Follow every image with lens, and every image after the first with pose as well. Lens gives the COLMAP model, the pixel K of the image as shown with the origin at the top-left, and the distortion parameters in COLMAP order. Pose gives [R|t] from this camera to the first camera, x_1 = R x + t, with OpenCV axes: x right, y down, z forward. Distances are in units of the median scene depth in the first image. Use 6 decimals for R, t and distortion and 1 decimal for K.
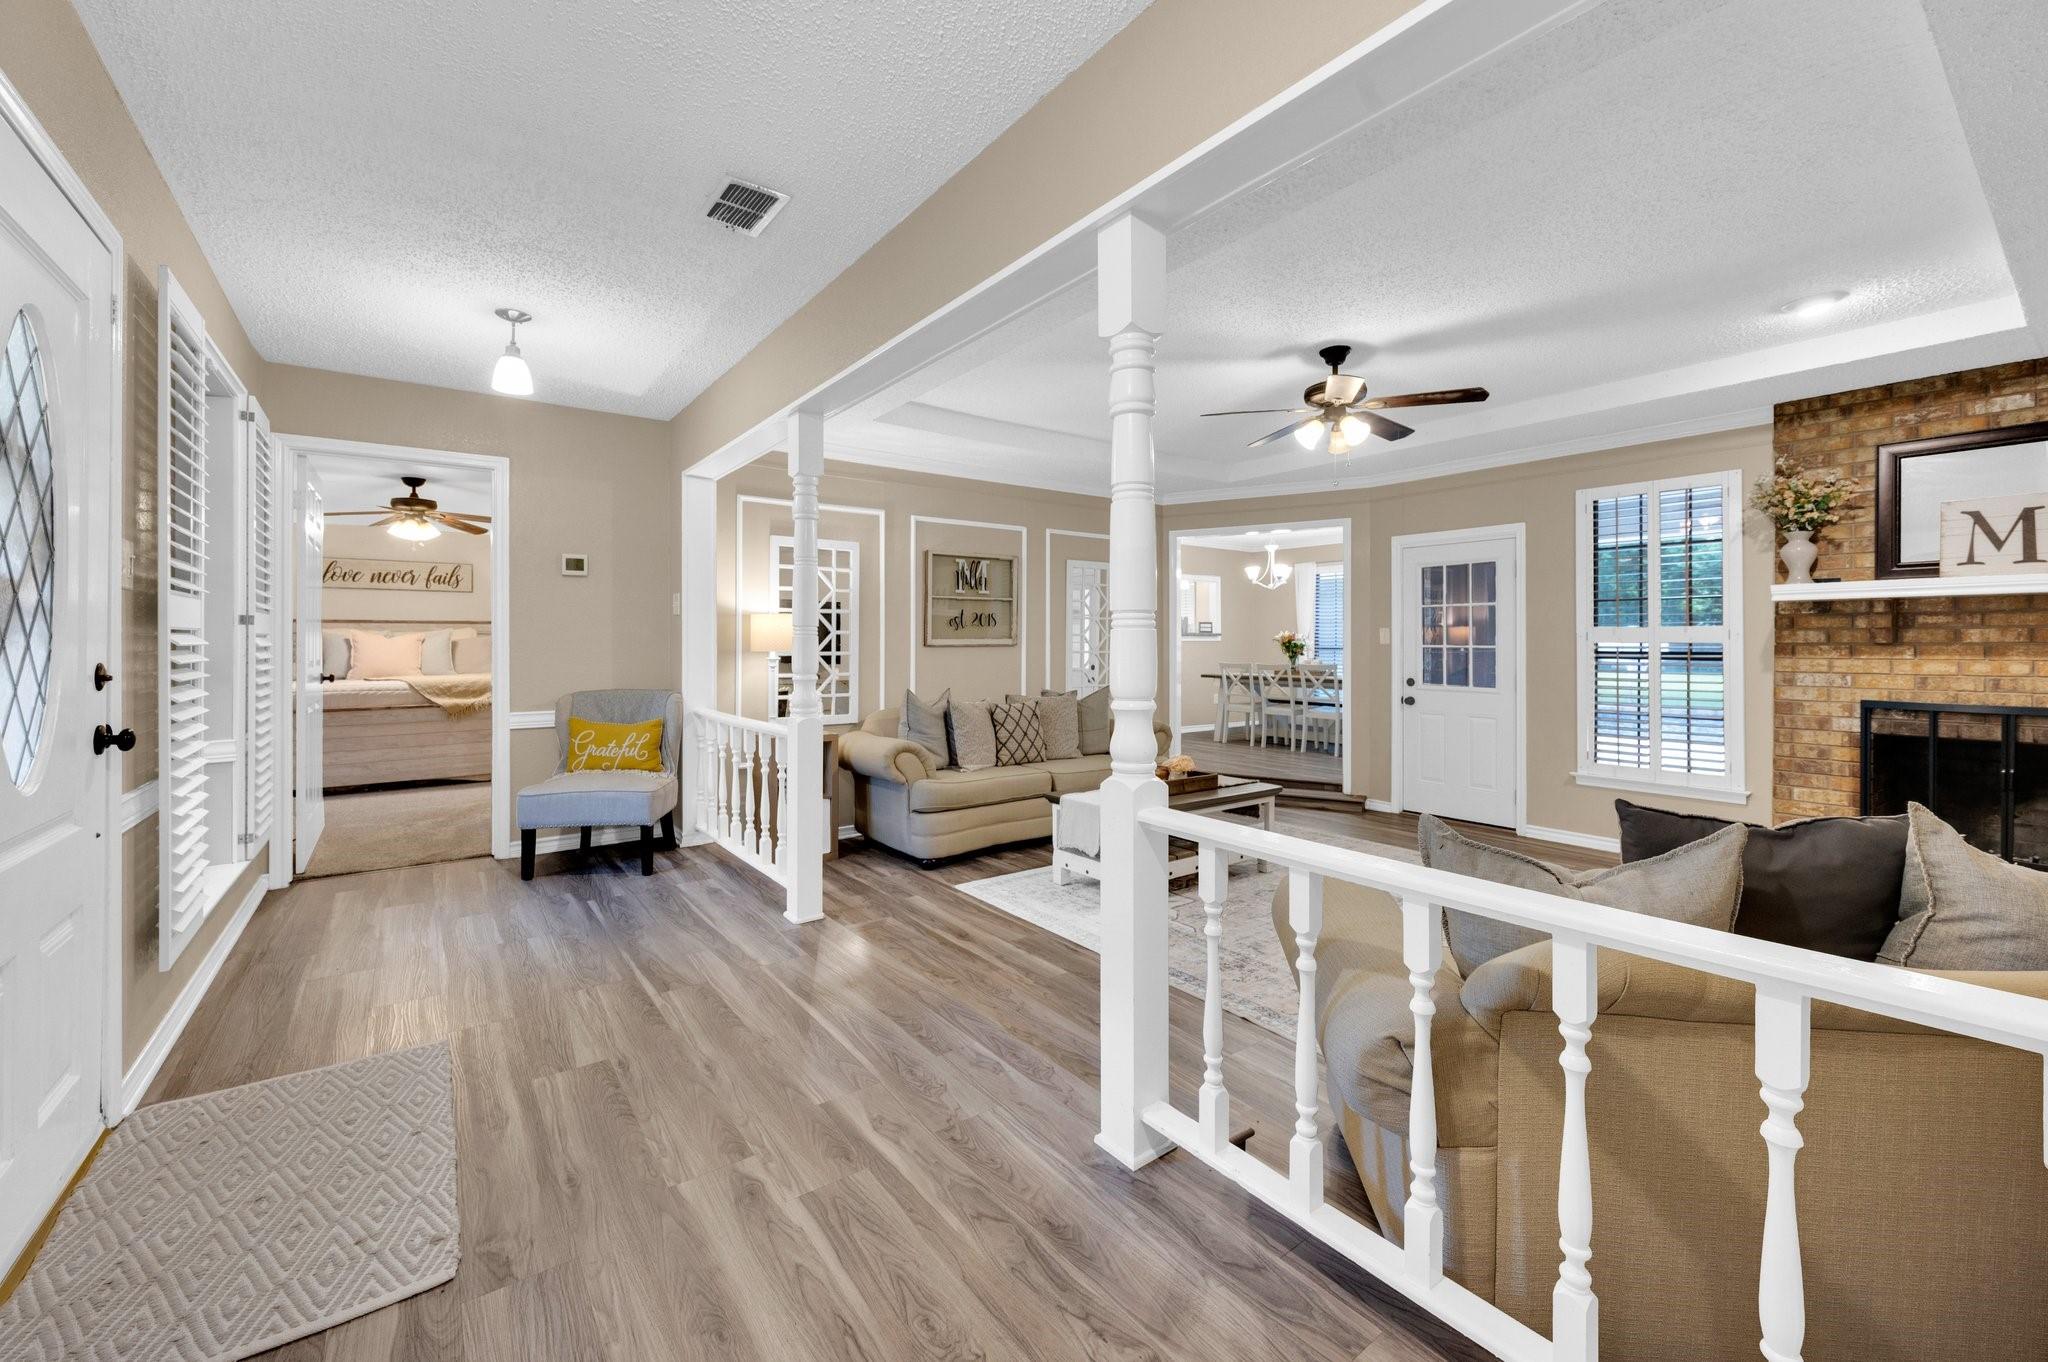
lens RADIAL K [[818.6, 0, 1024.8], [0, 818.6, 648.3], [0, 0, 1]] dist [-0.000183, -0.000176]
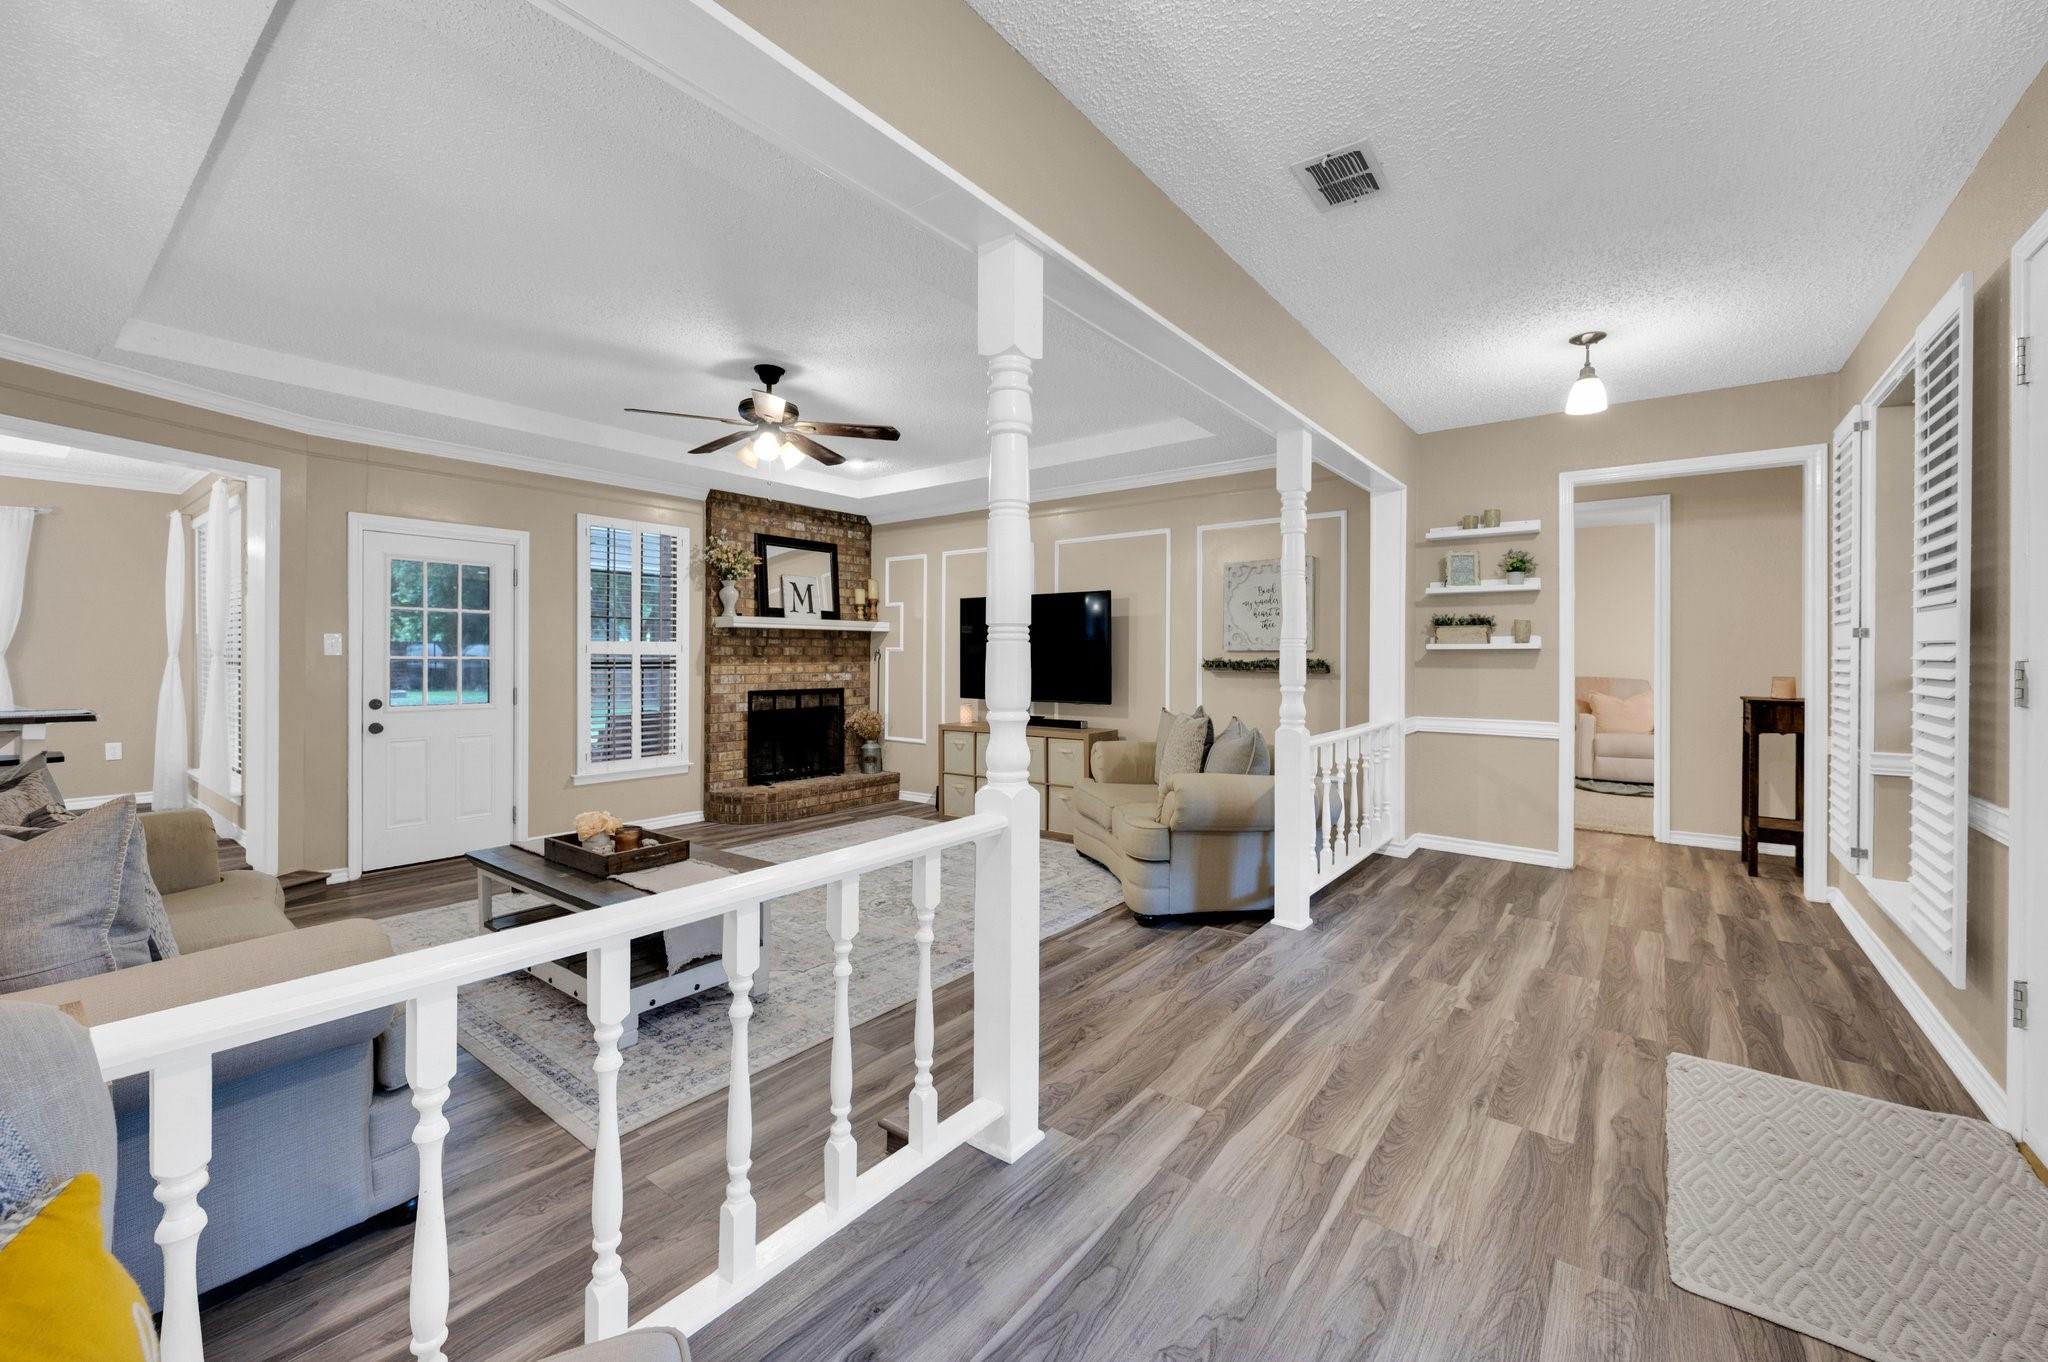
lens RADIAL K [[818.6, 0, 1024.8], [0, 818.6, 648.3], [0, 0, 1]] dist [-0.000183, -0.000176]
pose [[-0.274970, 0.009907, 0.961402, -0.713927], [0.004664, 0.999949, -0.008970, -0.003147], [-0.961441, 0.002018, -0.275003, 0.999421]]
